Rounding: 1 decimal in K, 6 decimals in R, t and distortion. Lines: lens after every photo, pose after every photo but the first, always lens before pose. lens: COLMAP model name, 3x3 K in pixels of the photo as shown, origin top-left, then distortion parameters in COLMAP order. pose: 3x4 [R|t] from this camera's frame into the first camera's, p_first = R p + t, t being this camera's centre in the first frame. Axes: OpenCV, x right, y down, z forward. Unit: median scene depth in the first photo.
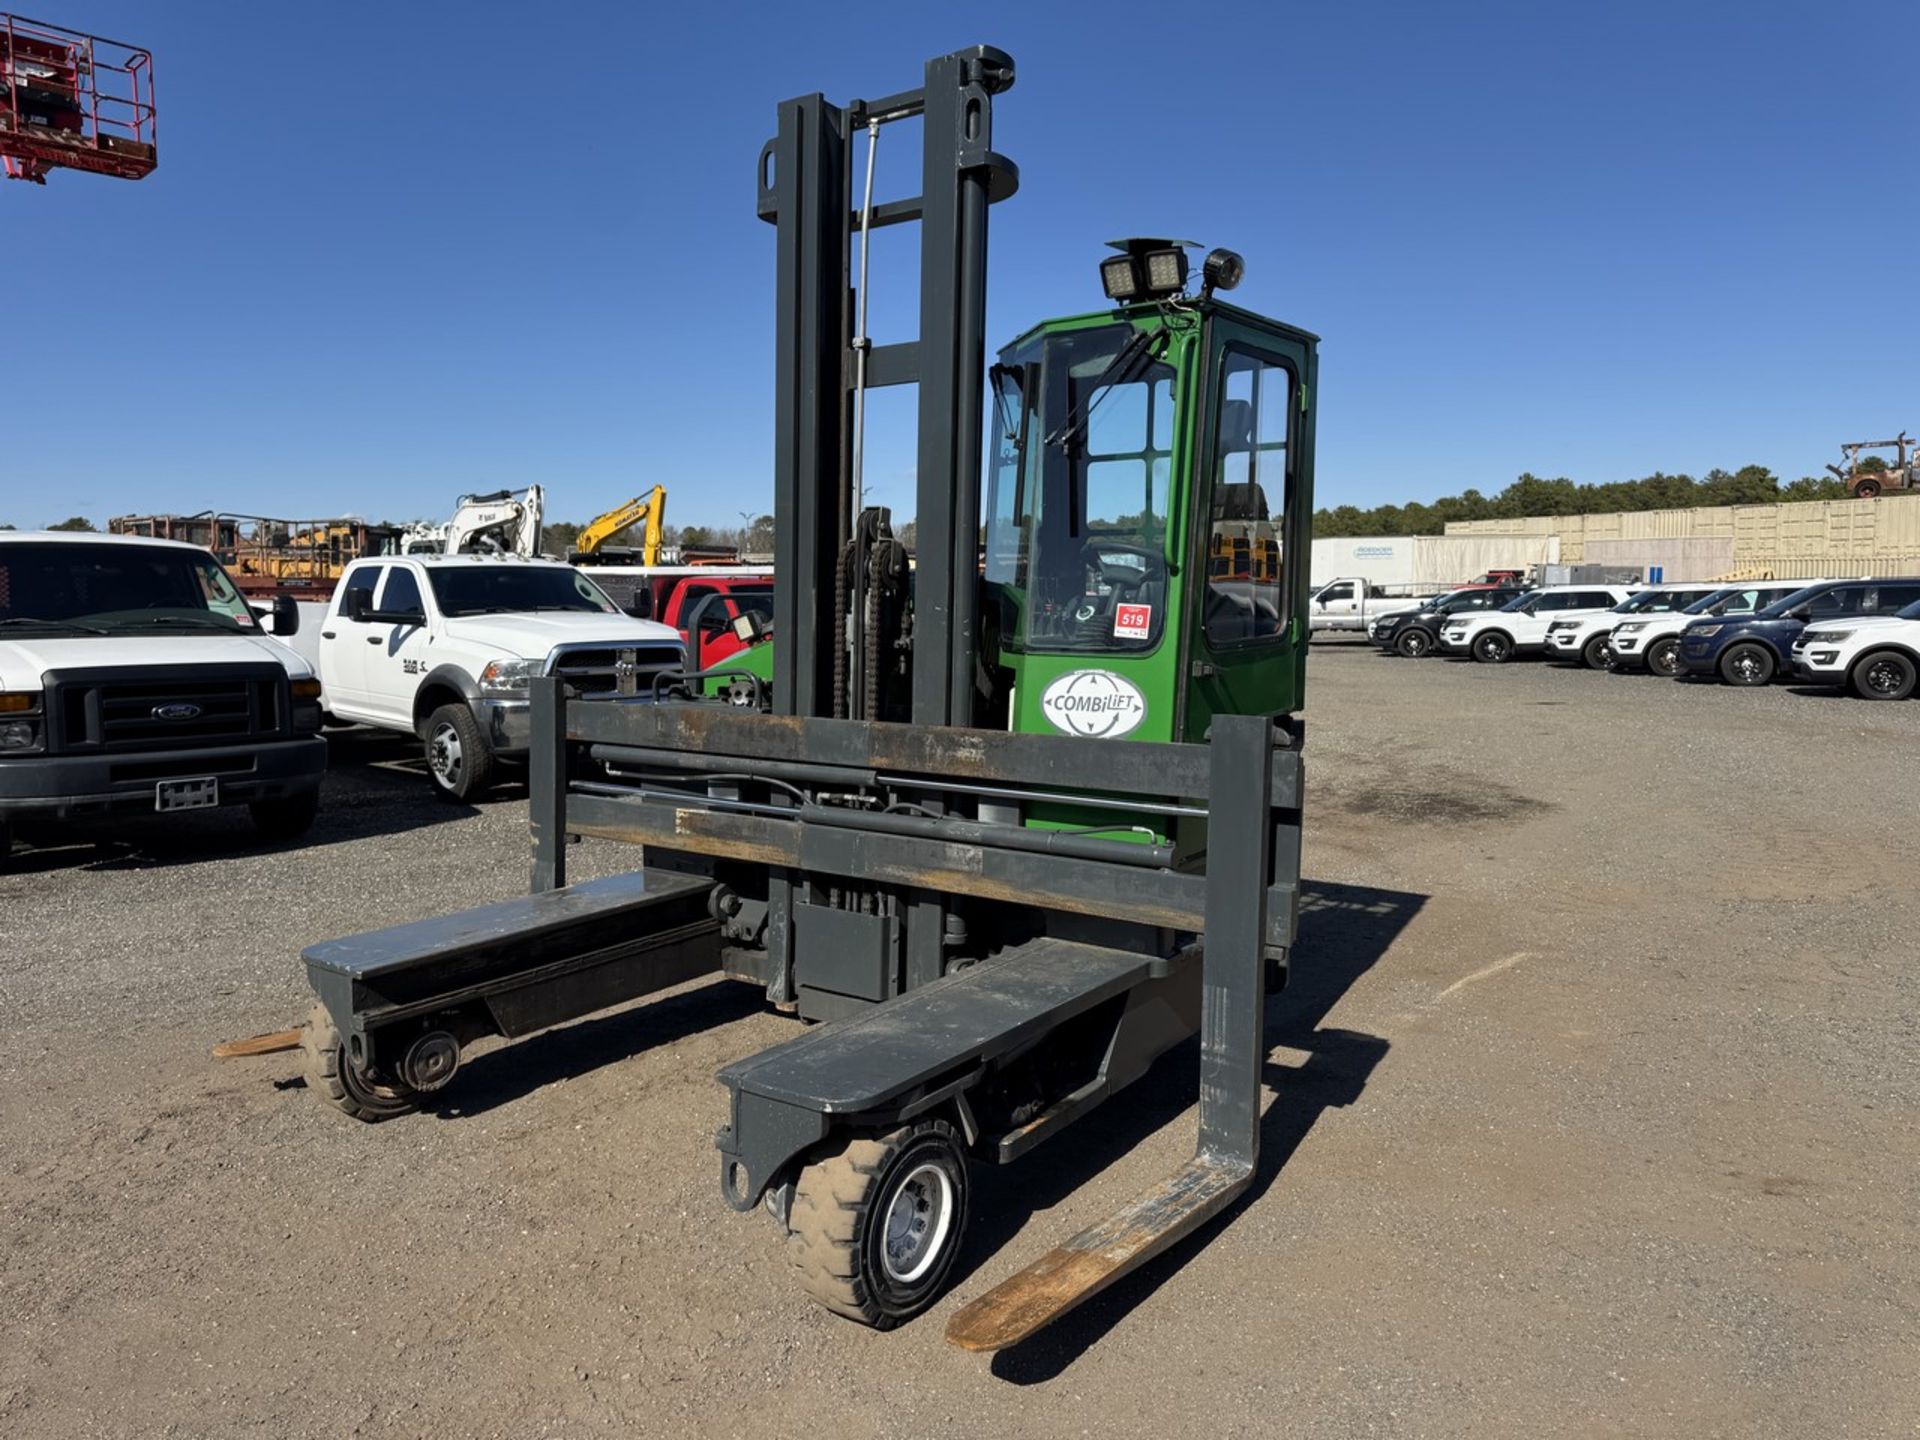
lens RADIAL K [[1347.8, 0, 959.3], [0, 1347.8, 728.3], [0, 0, 1]] dist [0.050295, -0.052034]
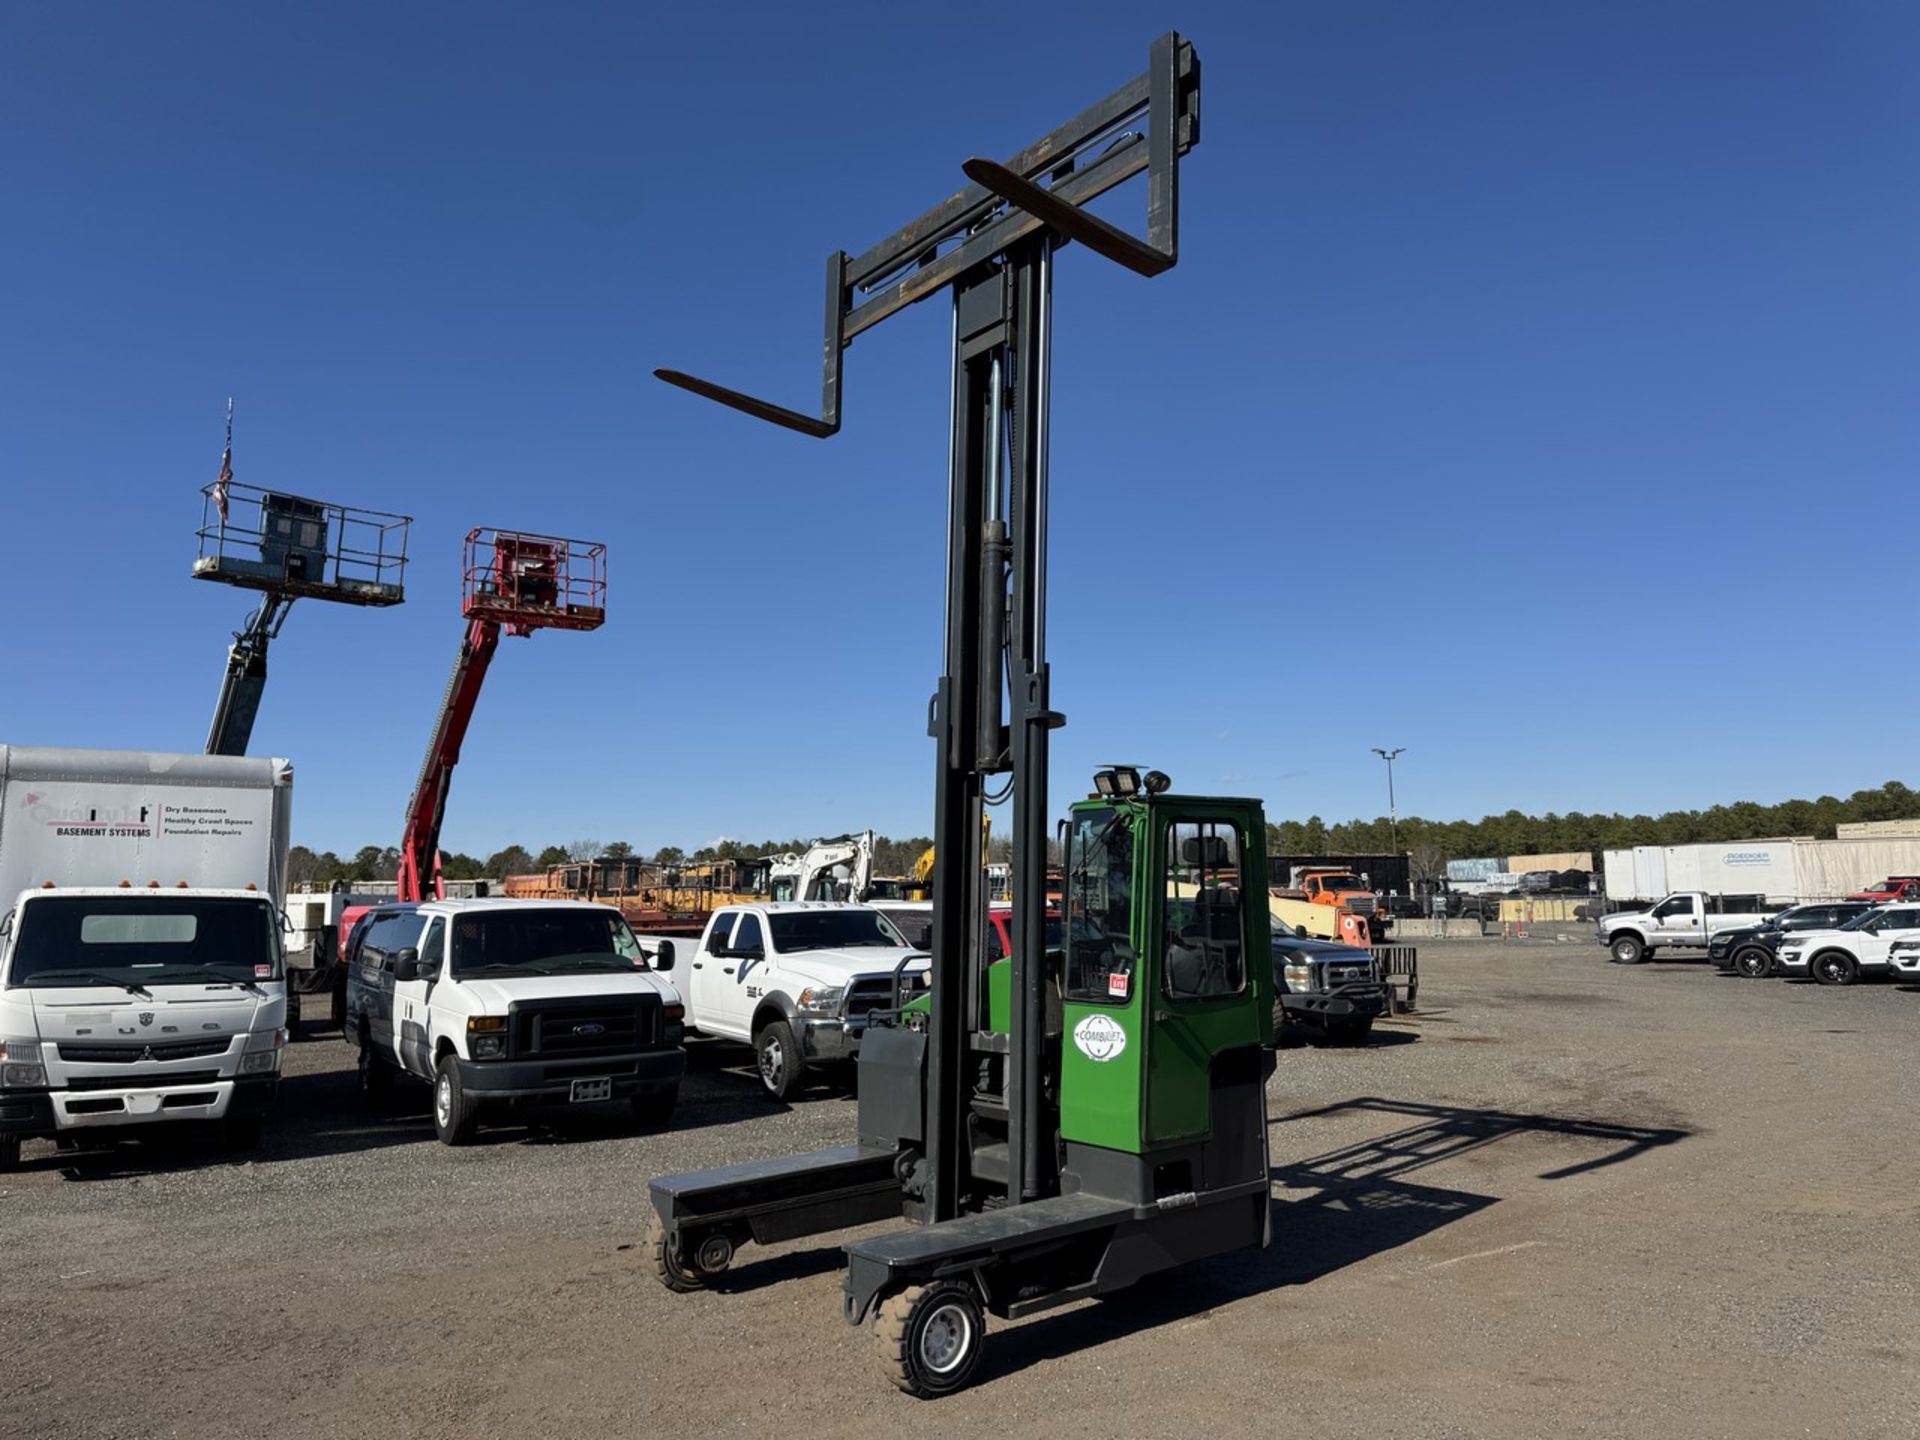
lens RADIAL K [[1345.2, 0, 962.0], [0, 1345.2, 726.5], [0, 0, 1]] dist [0.073860, -0.093585]
pose [[0.968144, -0.044378, -0.246430, 0.302899], [-0.012694, 0.974205, -0.225307, -0.011659], [0.250072, 0.221258, 0.942607, -0.560899]]
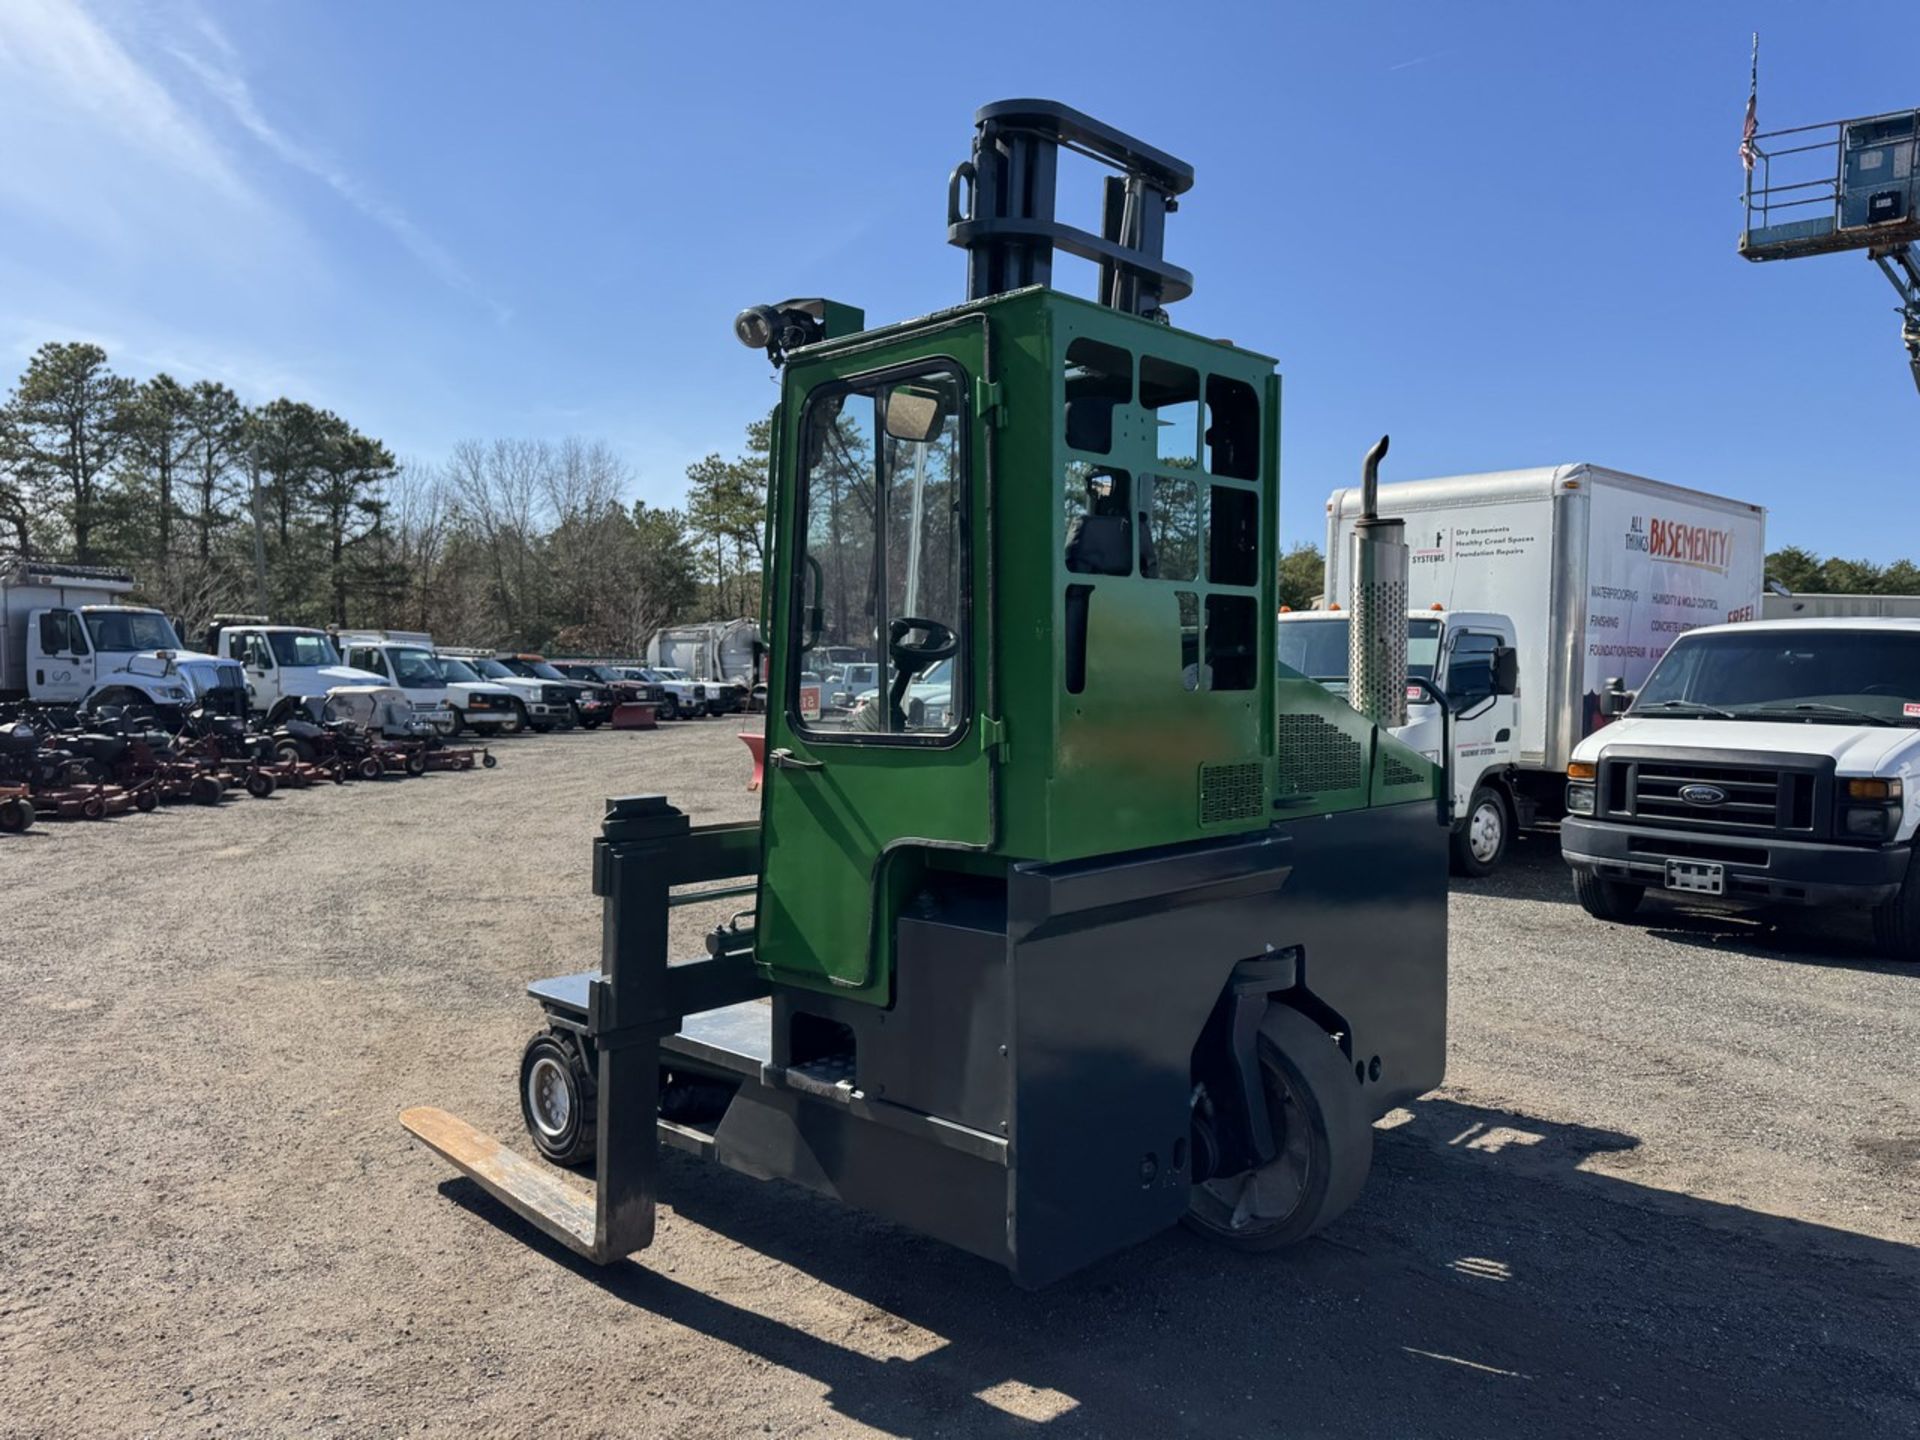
lens RADIAL K [[1347.8, 0, 959.3], [0, 1347.8, 728.3], [0, 0, 1]] dist [0.050295, -0.052034]
pose [[-0.137148, 0.042194, -0.989651, 0.876295], [-0.104815, 0.992865, 0.056857, -0.106754], [0.984989, 0.111528, -0.131747, 1.023116]]
